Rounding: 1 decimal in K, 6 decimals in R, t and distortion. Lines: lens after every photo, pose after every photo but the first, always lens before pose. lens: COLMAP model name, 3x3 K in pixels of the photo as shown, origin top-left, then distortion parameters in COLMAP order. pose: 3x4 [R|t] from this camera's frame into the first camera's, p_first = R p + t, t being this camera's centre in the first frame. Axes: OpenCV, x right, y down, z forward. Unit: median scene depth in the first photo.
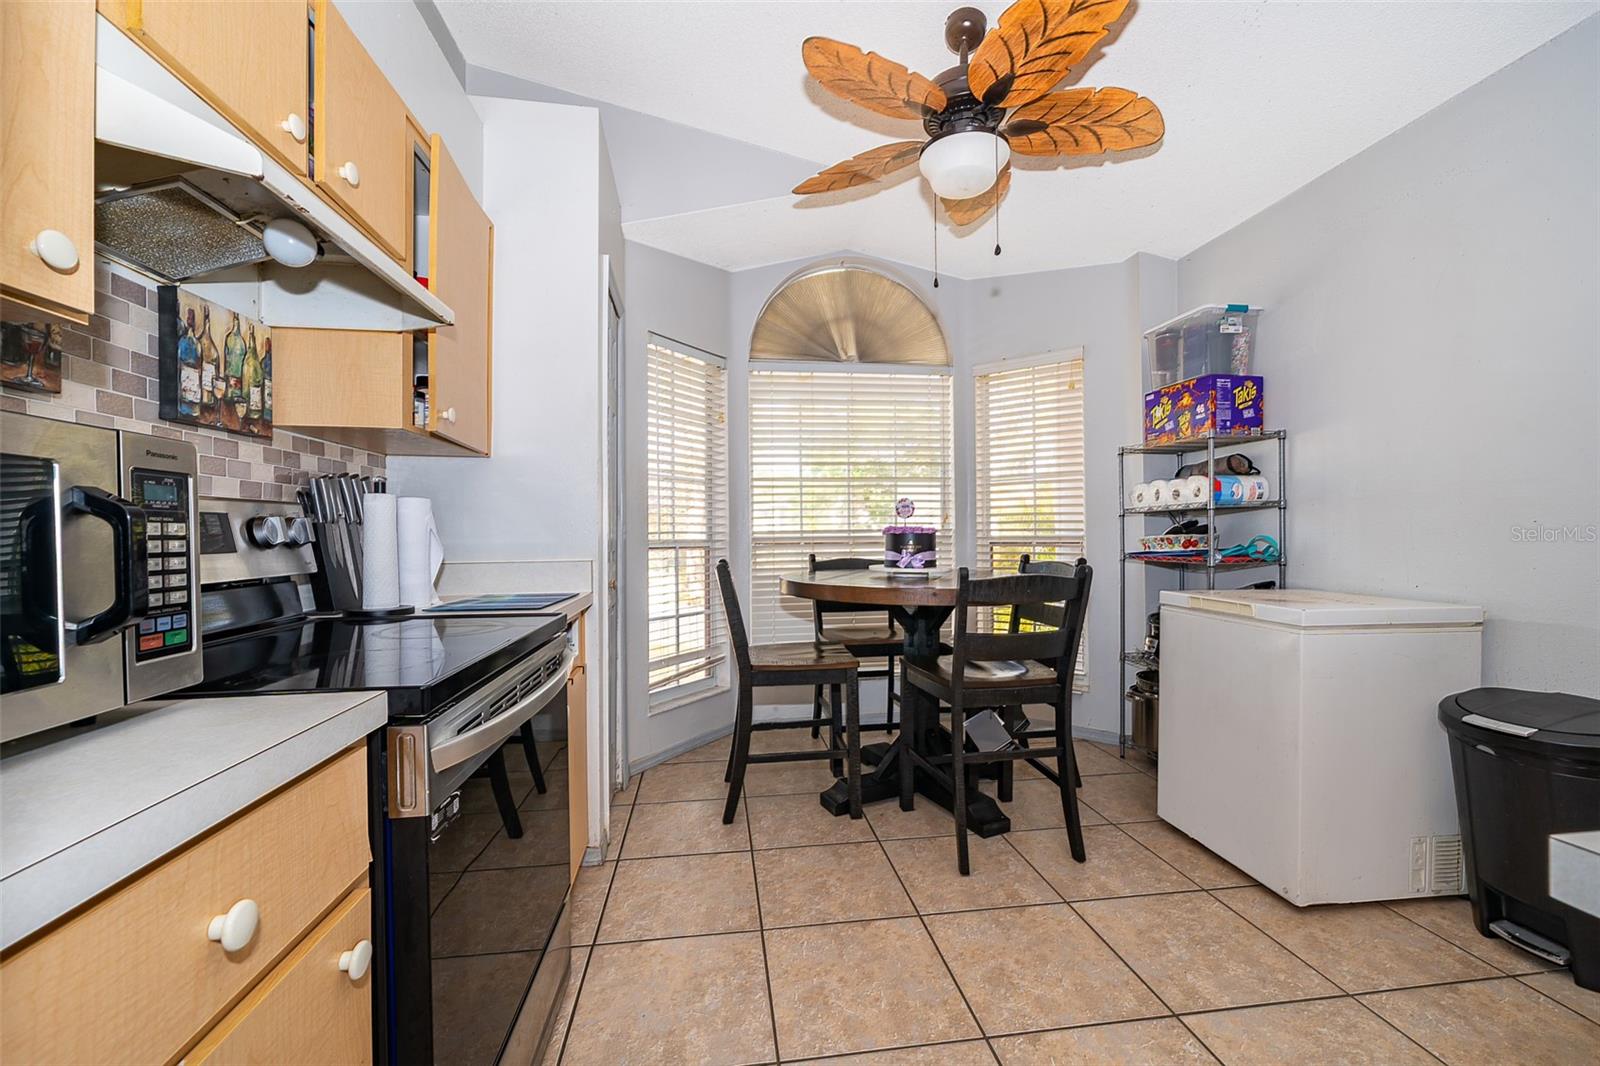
lens RADIAL K [[659.7, 0, 783.4], [0, 659.7, 539.3], [0, 0, 1]] dist [-0.000231, -0.000387]
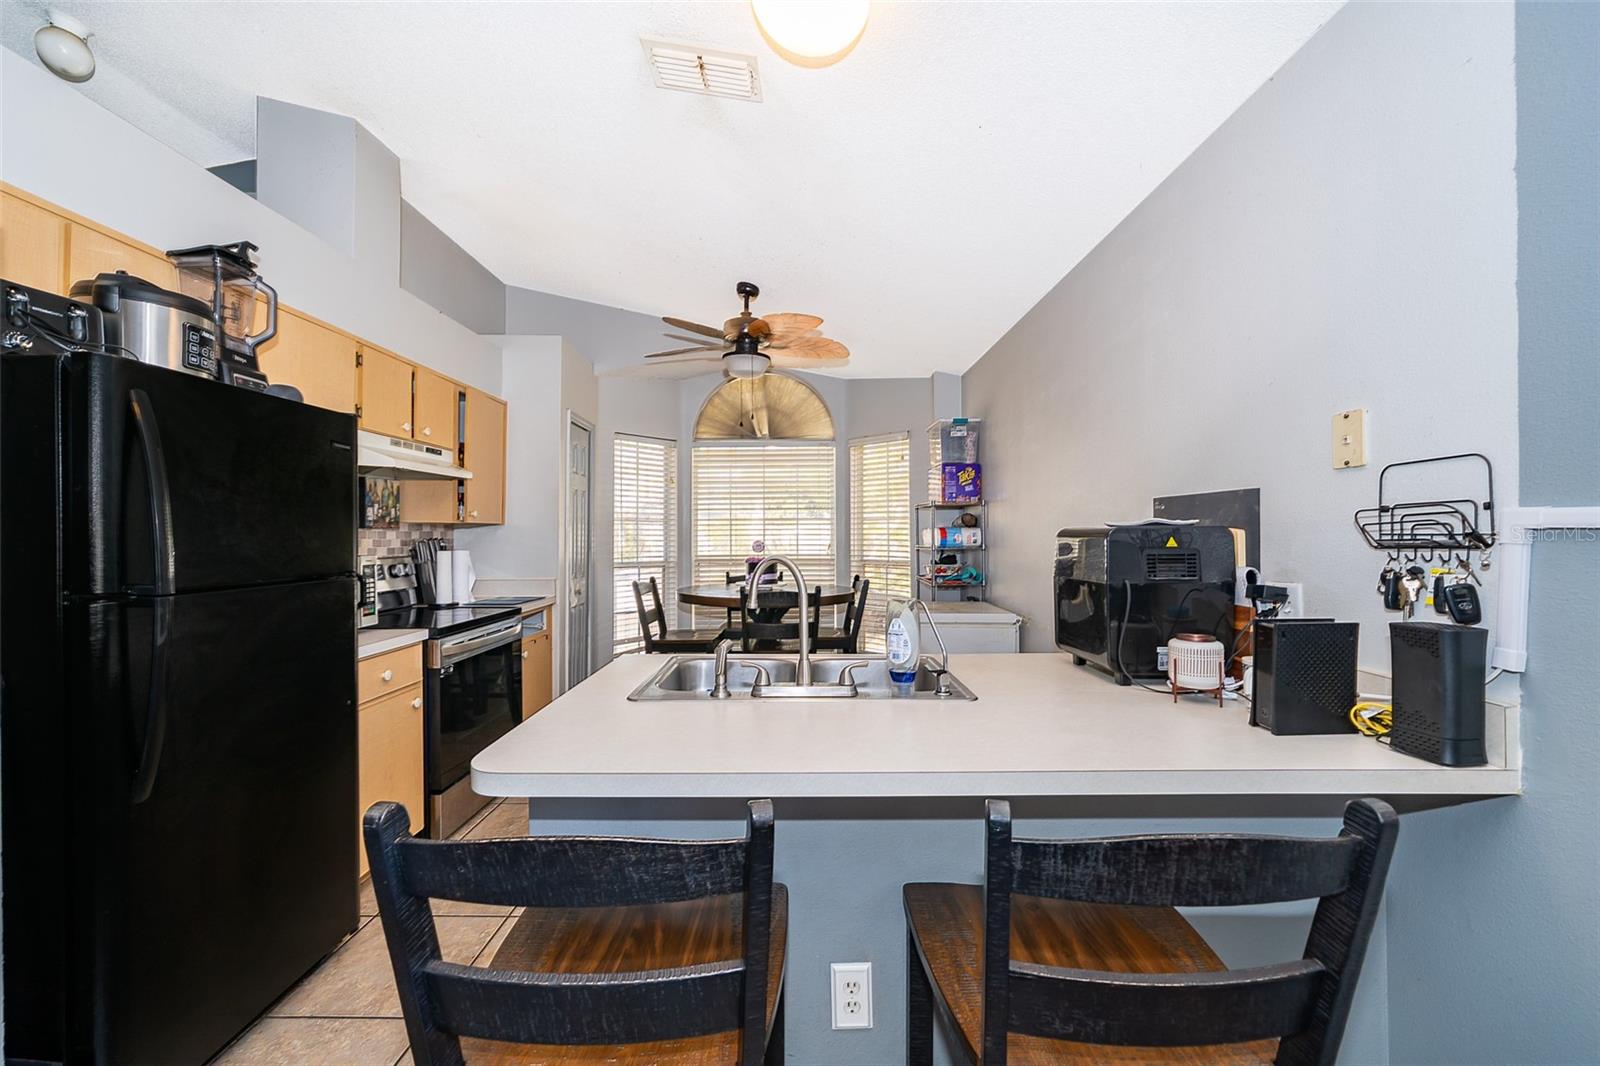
lens RADIAL K [[659.7, 0, 775.5], [0, 659.7, 537.5], [0, 0, 1]] dist [-0.000231, -0.000387]
pose [[0.988970, 0.004535, -0.148049, 0.487527], [-0.004876, 0.999986, -0.001939, -0.069436], [0.148038, 0.002640, 0.988978, -0.611134]]
